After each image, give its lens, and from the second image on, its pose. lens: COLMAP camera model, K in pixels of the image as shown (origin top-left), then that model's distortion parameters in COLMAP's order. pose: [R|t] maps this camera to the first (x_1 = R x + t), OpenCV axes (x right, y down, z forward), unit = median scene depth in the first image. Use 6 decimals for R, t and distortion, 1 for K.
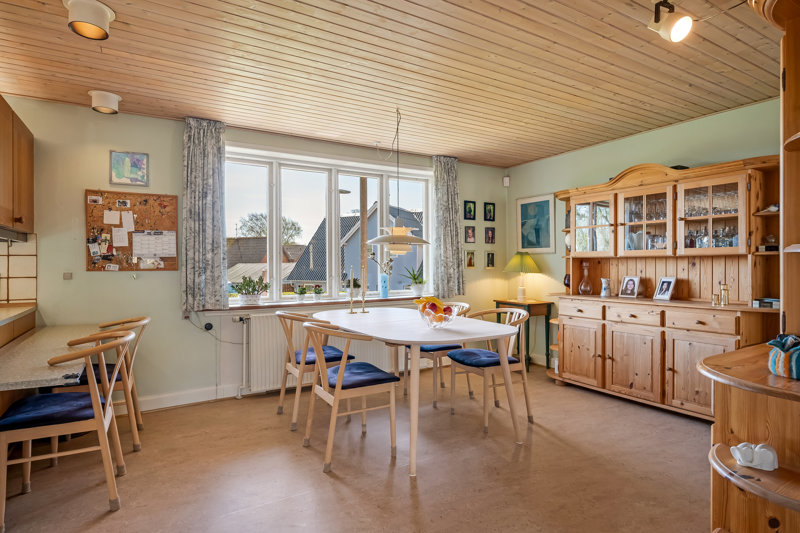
lens RADIAL K [[436.6, 0, 400.0], [0, 436.6, 266.5], [0, 0, 1]] dist [0.000541, 0.000979]
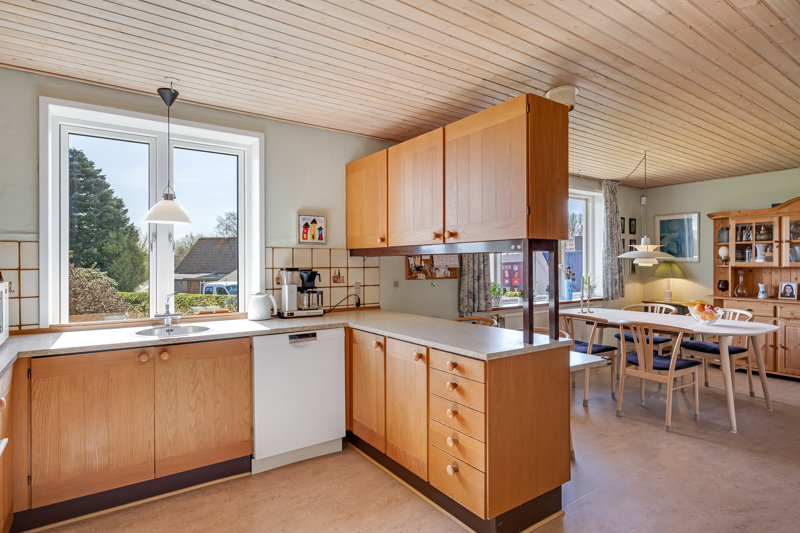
lens RADIAL K [[436.6, 0, 400.0], [0, 436.6, 266.5], [0, 0, 1]] dist [0.000541, 0.000979]
pose [[0.997078, 0.001626, 0.076377, -0.729708], [-0.001694, 0.999998, 0.000822, -0.024017], [-0.076375, -0.000949, 0.997079, -0.181435]]
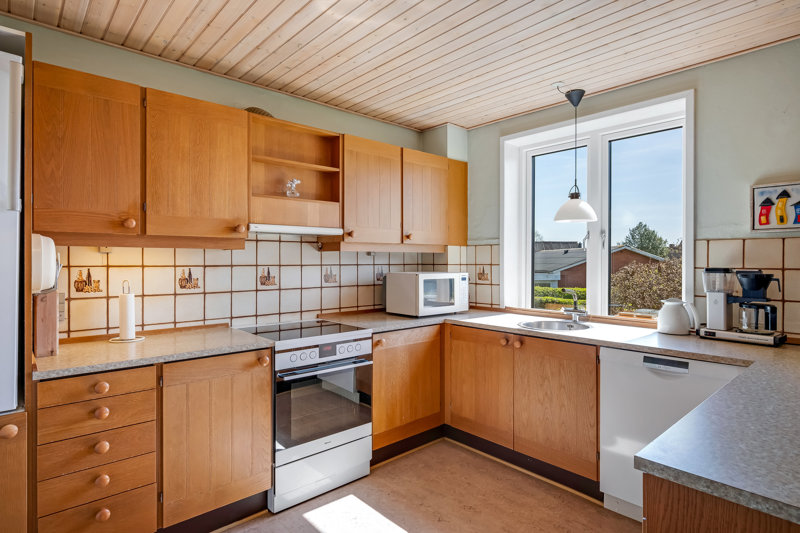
lens RADIAL K [[436.6, 0, 400.0], [0, 436.6, 266.5], [0, 0, 1]] dist [0.000541, 0.000979]
pose [[0.192776, 0.015675, -0.981118, -0.381359], [-0.012689, 0.999829, 0.013480, -0.024755], [0.981161, 0.009851, 0.192941, 0.142286]]
